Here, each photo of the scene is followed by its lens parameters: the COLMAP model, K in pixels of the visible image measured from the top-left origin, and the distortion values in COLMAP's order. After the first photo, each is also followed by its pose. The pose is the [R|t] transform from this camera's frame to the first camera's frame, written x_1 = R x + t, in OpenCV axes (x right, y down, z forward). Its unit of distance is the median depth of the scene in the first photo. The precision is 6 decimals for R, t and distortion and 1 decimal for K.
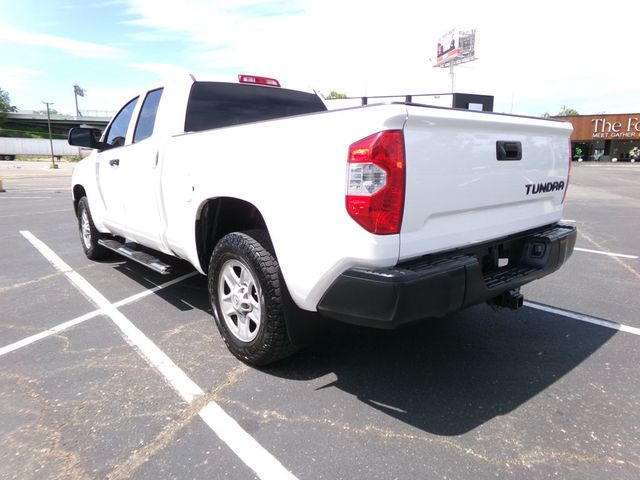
lens RADIAL K [[436.6, 0, 324.3], [0, 436.6, 240.4], [0, 0, 1]] dist [-0.001555, 0.014955]
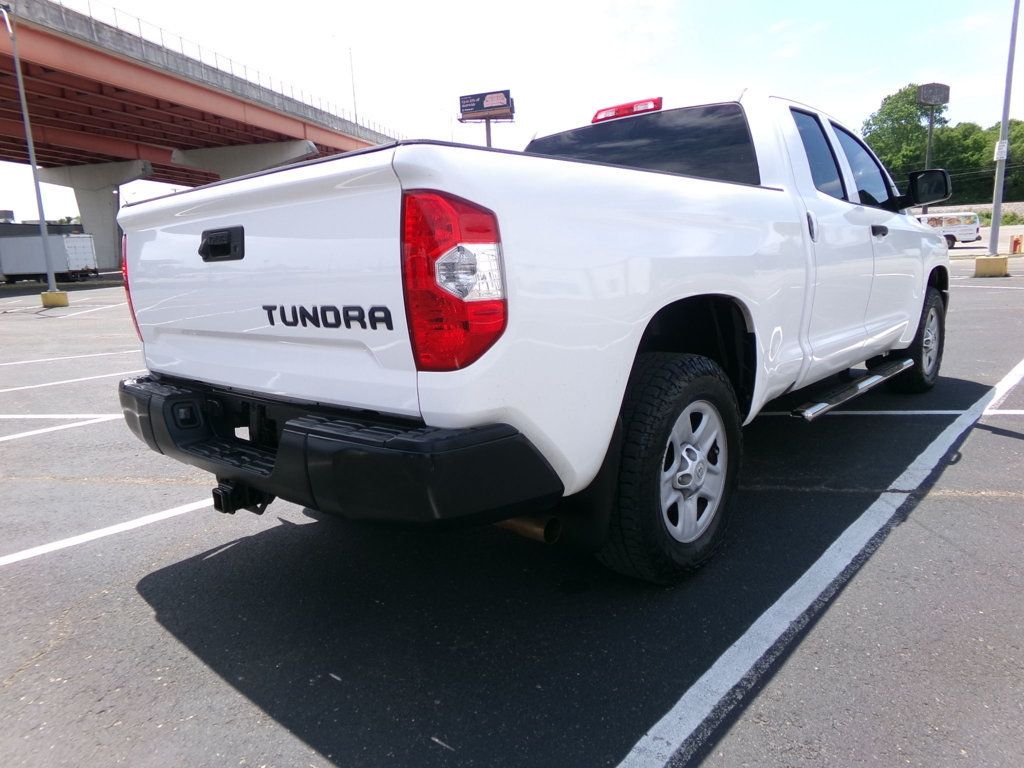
lens RADIAL K [[698.5, 0, 504.0], [0, 698.5, 386.4], [0, 0, 1]] dist [-0.001555, 0.014955]
pose [[0.127491, 0.181944, -0.975009, 1.254011], [-0.131384, 0.977466, 0.165223, -0.196064], [0.983099, 0.107036, 0.148523, 1.099071]]
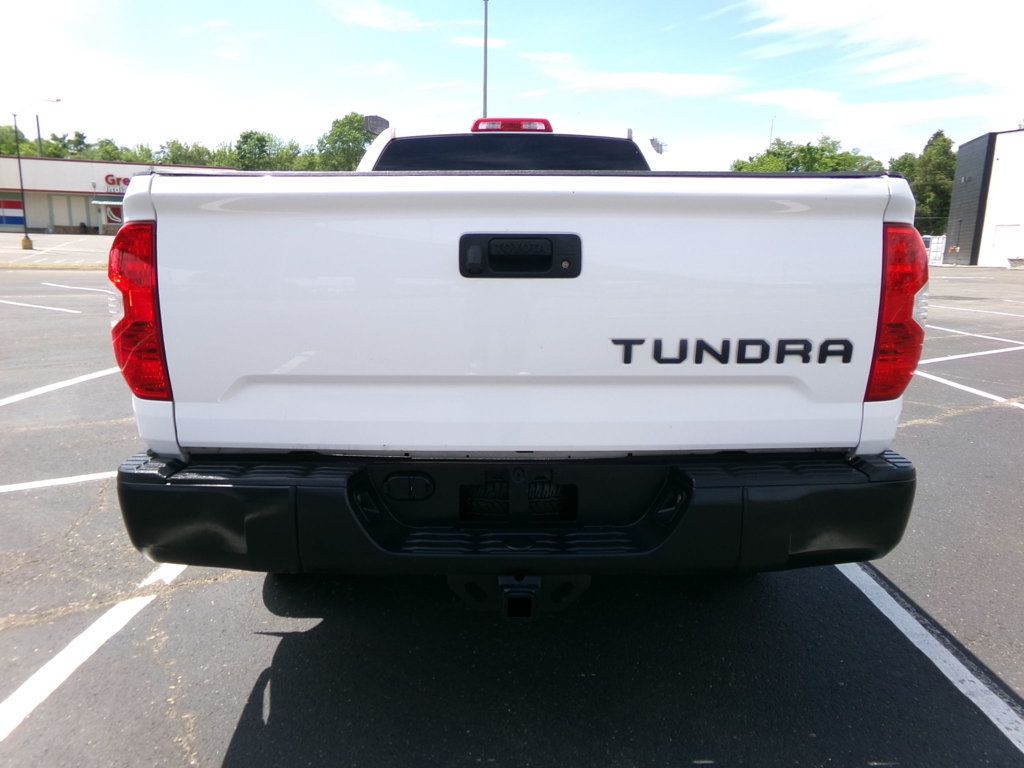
lens RADIAL K [[698.5, 0, 511.1], [0, 698.5, 388.8], [0, 0, 1]] dist [-0.001555, 0.014955]
pose [[0.762776, 0.140027, -0.631320, 0.760740], [-0.128896, 0.989606, 0.063761, -0.103567], [0.633686, 0.032739, 0.772897, 0.405195]]
